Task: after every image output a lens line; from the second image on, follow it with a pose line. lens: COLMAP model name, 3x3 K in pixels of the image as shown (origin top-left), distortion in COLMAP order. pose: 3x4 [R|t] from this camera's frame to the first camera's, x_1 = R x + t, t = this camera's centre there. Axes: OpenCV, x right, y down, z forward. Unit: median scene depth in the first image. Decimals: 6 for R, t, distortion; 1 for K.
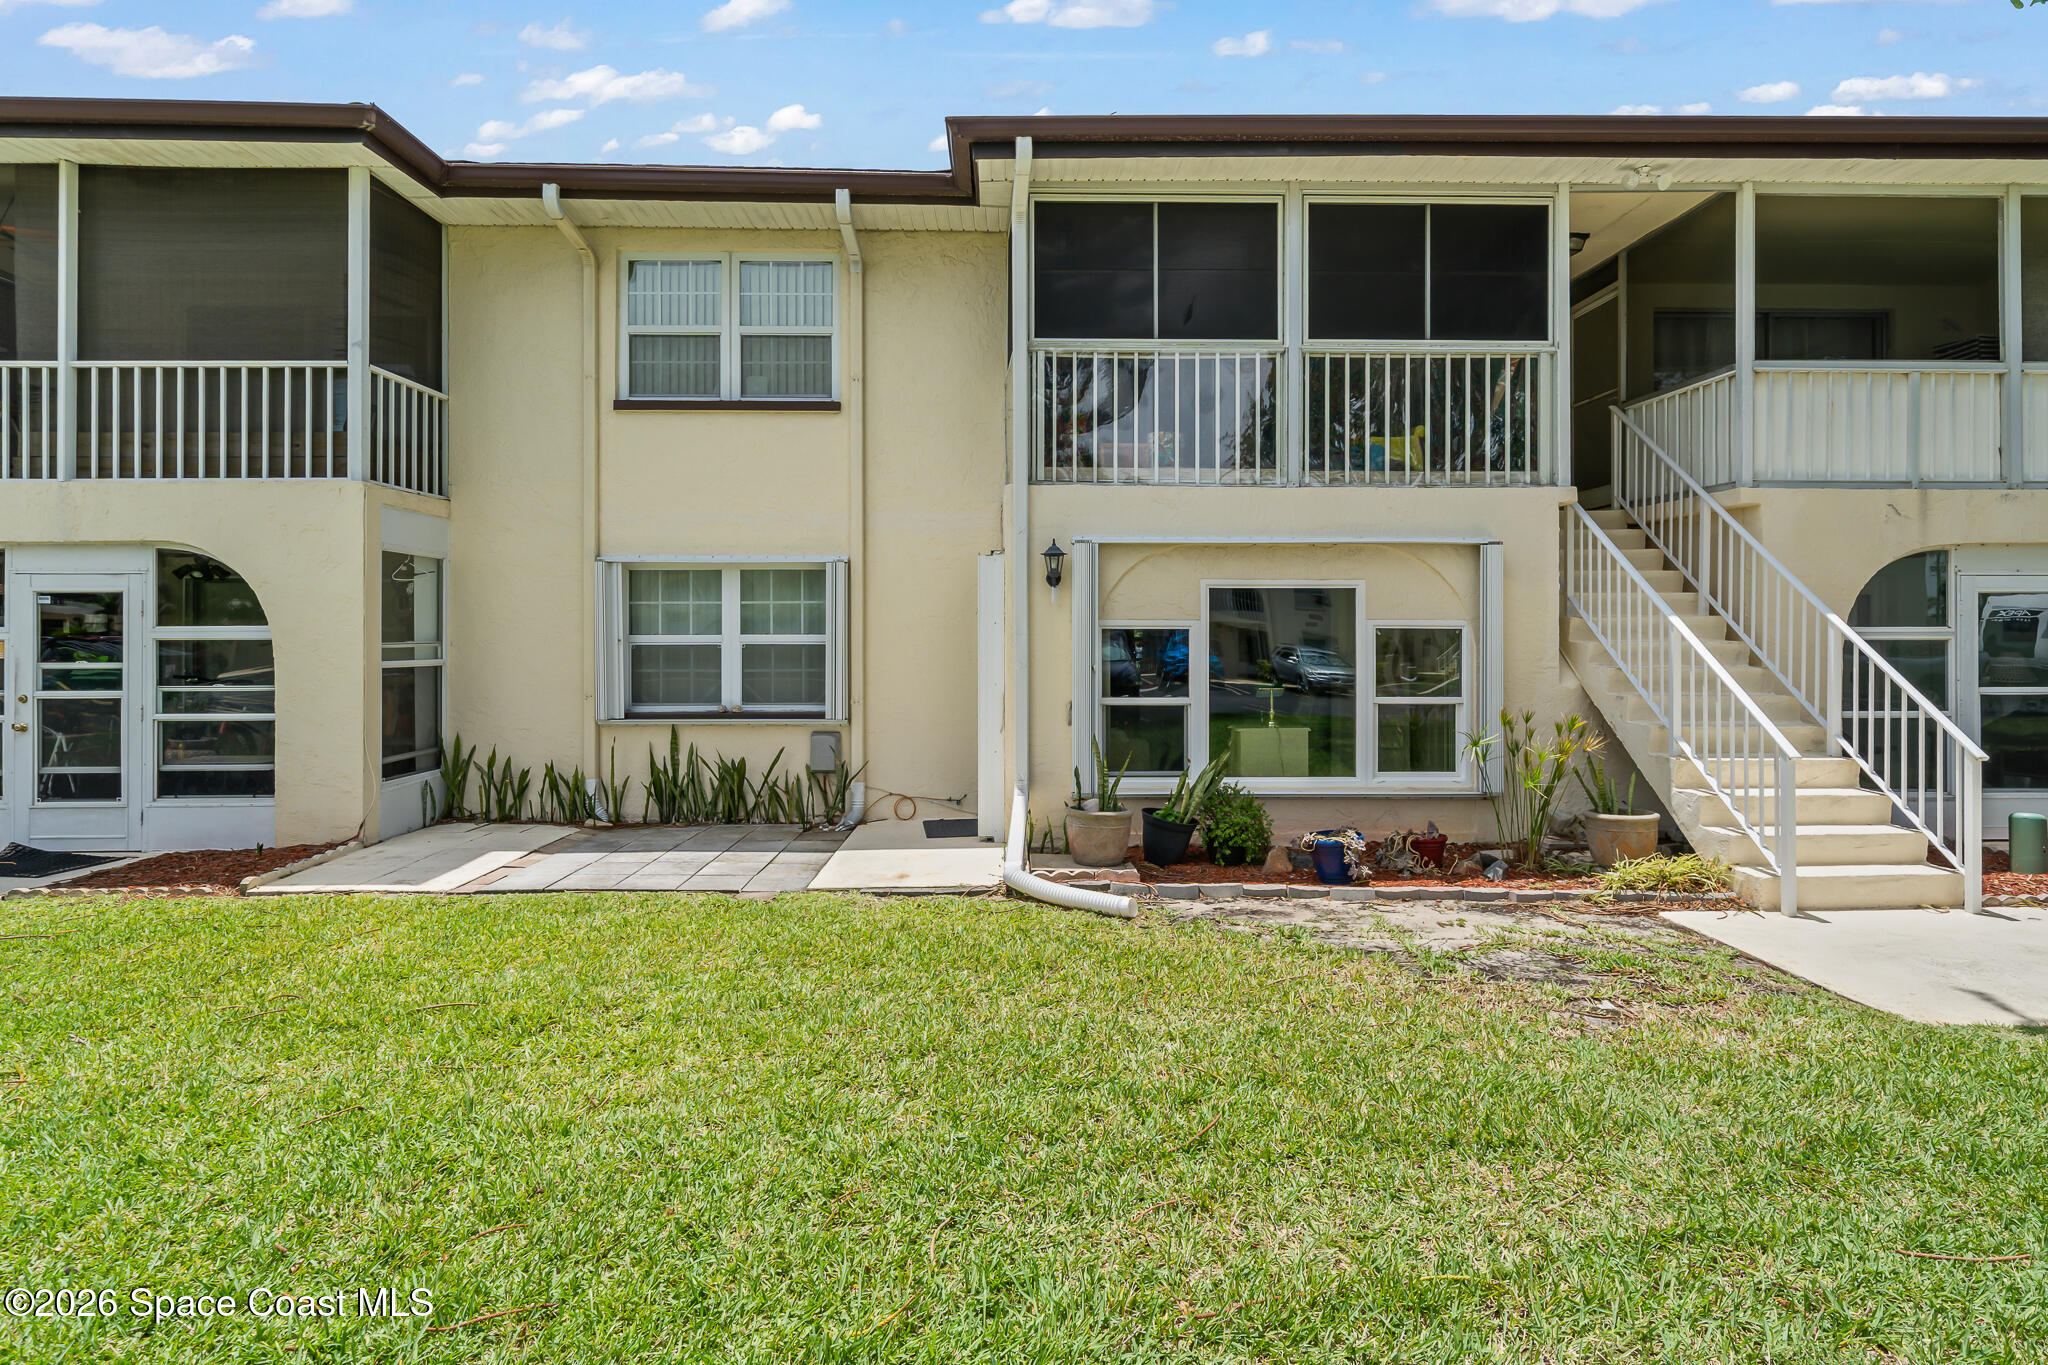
lens RADIAL K [[1083.3, 0, 1023.0], [0, 1083.3, 665.2], [0, 0, 1]] dist [-0.003357, -0.000136]
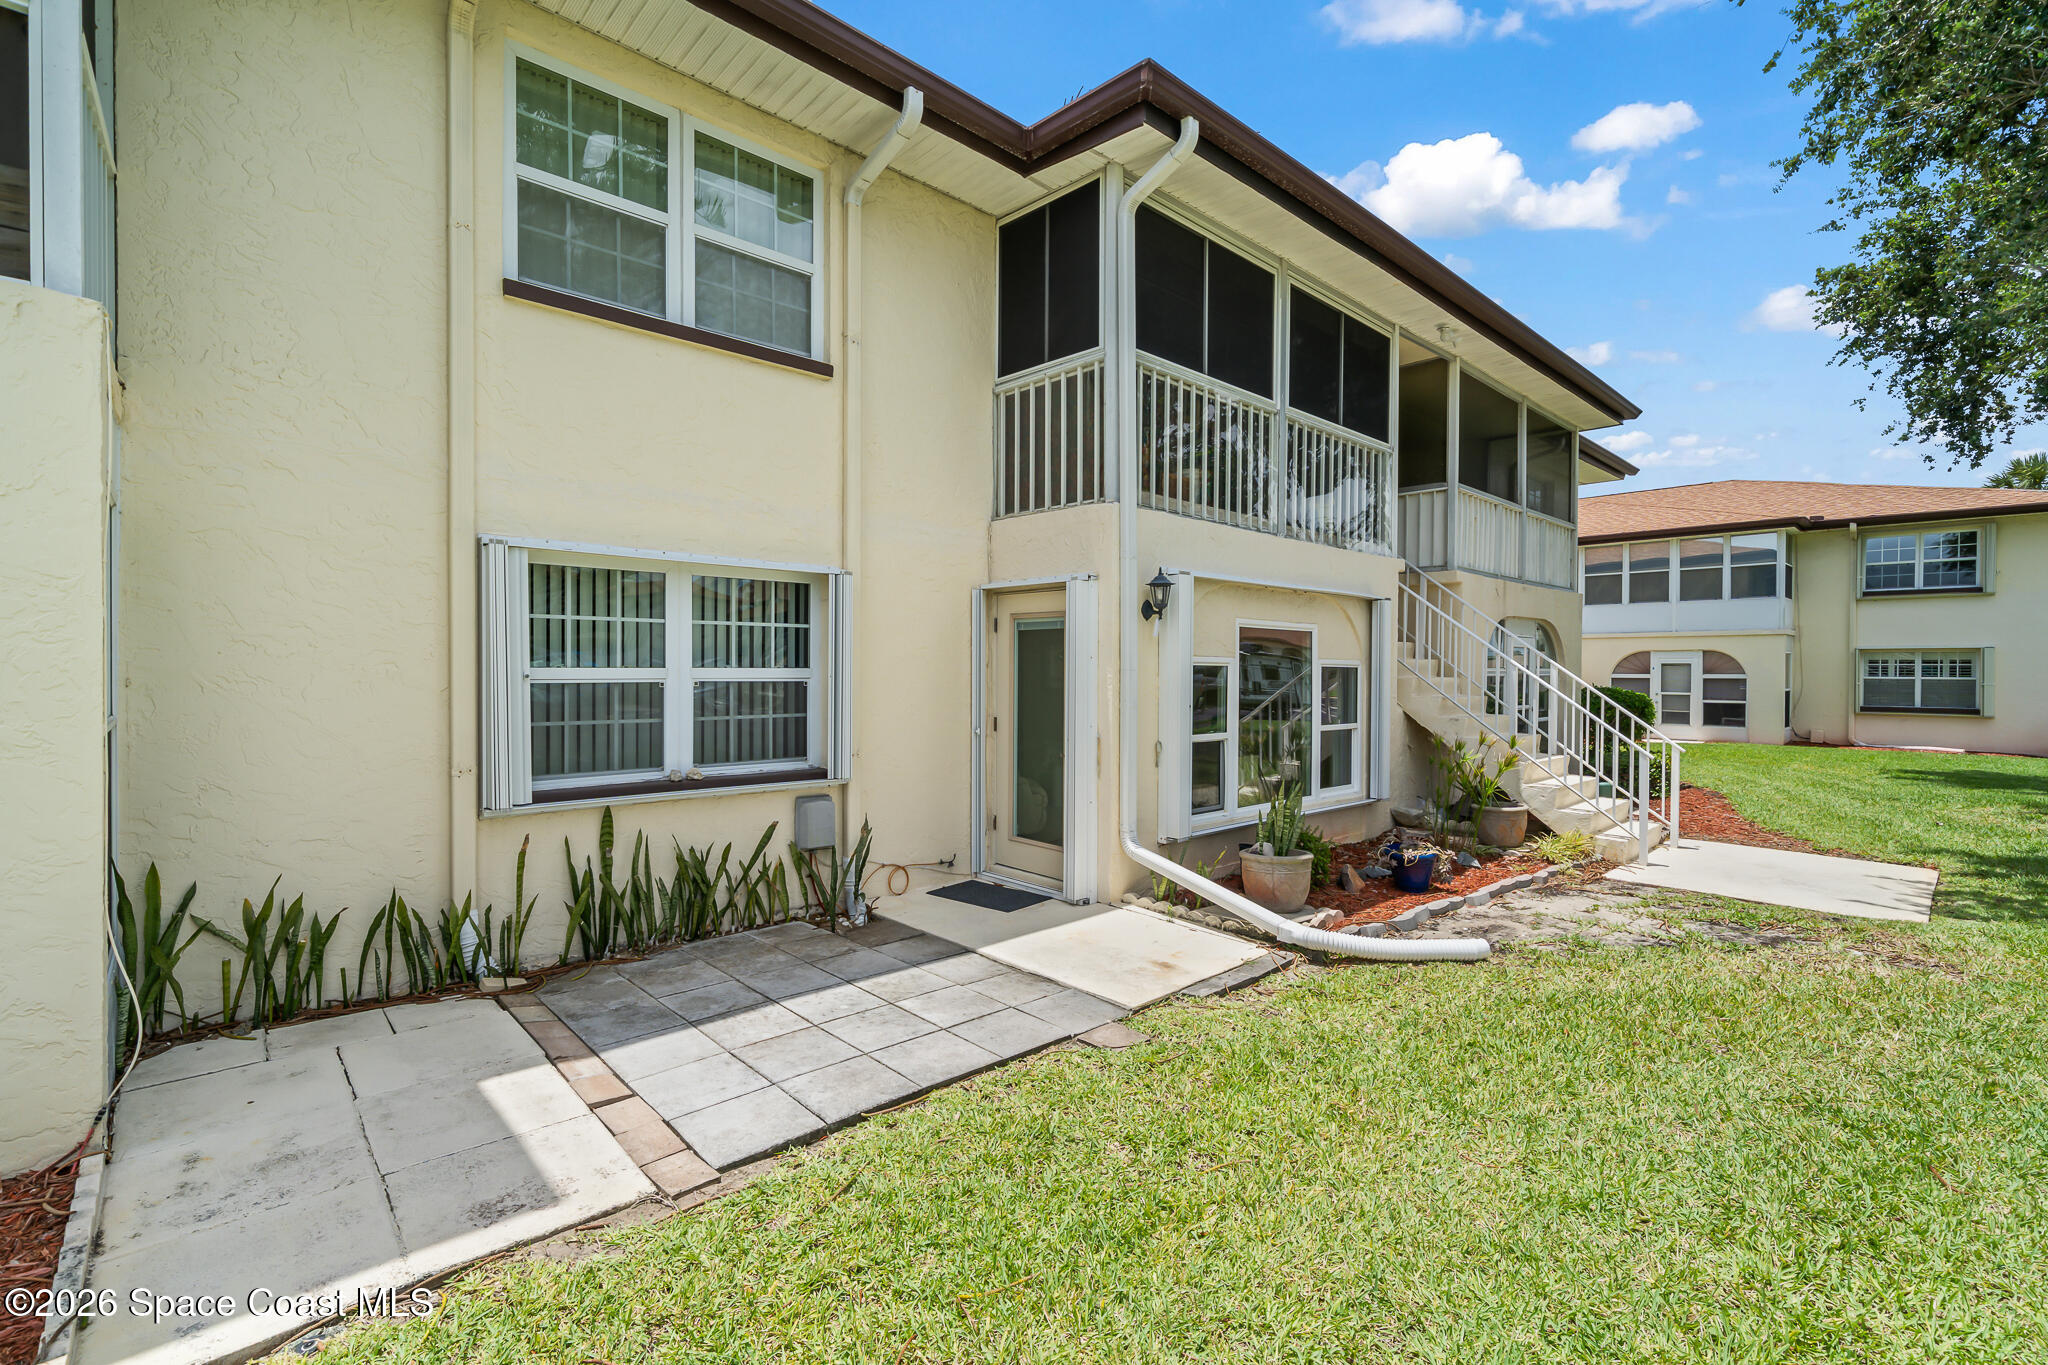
lens RADIAL K [[898.1, 0, 1025.2], [0, 898.1, 693.2], [0, 0, 1]] dist [-0.005202, -0.000480]
pose [[0.751920, -0.012869, 0.659129, -0.486682], [0.010598, 0.999916, 0.007433, -0.013930], [-0.659169, 0.001396, 0.751993, 0.429668]]
